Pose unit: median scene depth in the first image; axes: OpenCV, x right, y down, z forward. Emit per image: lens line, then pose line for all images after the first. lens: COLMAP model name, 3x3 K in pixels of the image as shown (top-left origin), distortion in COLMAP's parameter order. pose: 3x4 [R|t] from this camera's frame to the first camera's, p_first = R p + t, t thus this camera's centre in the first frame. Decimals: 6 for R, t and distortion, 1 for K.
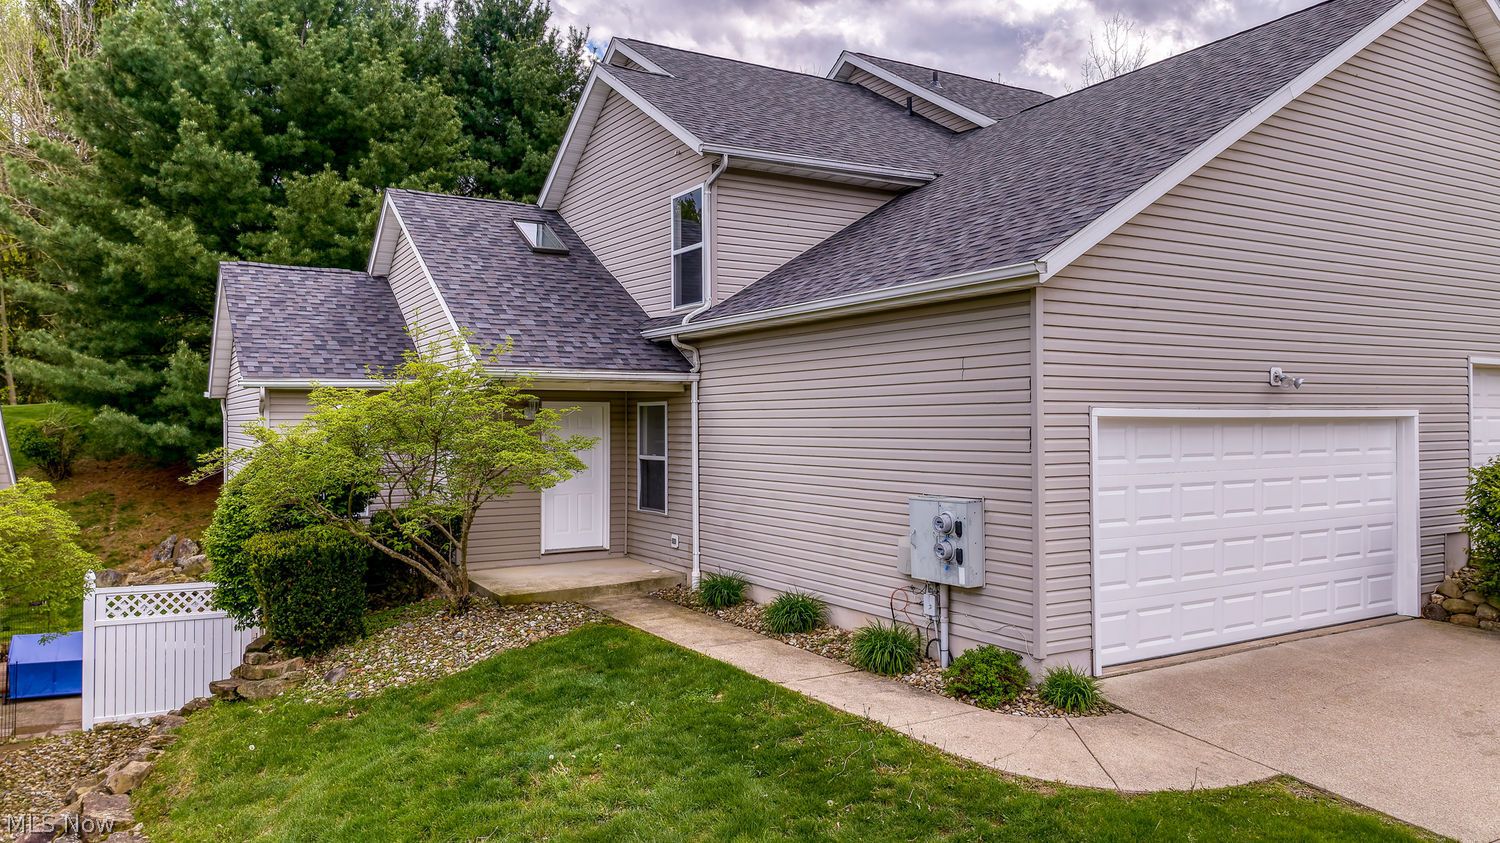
lens RADIAL K [[1037.7, 0, 748.6], [0, 1037.7, 431.5], [0, 0, 1]] dist [0.004181, -0.002172]
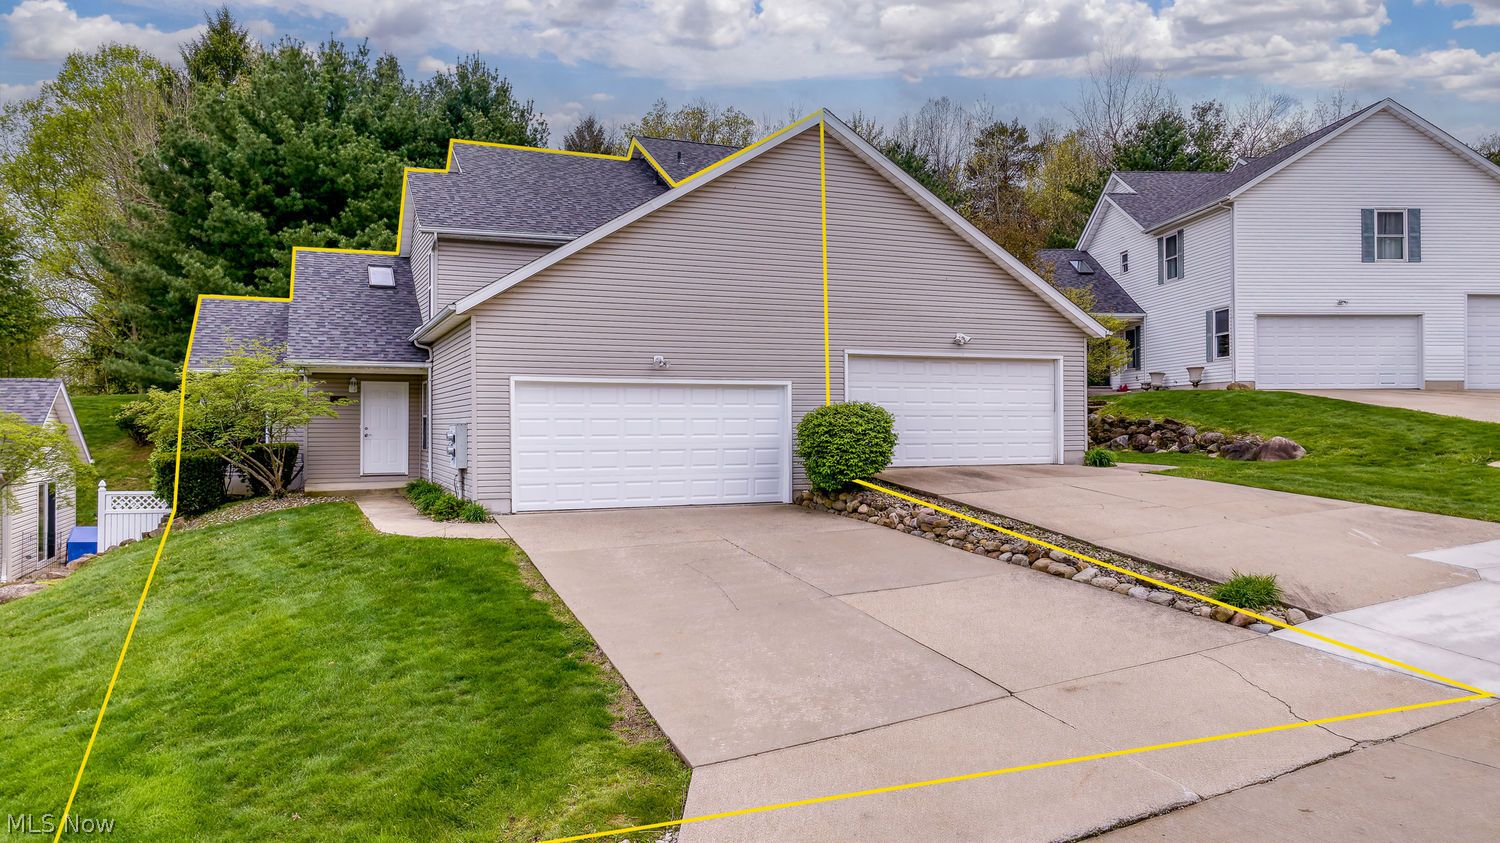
lens RADIAL K [[1045.9, 0, 750.0], [0, 1045.9, 421.5], [0, 0, 1]] dist [-0.009334, 0.005207]
pose [[0.991665, 0.002804, -0.128814, 0.364553], [-0.004290, 0.999927, -0.011260, 0.029468], [0.128773, 0.011719, 0.991605, -0.319409]]
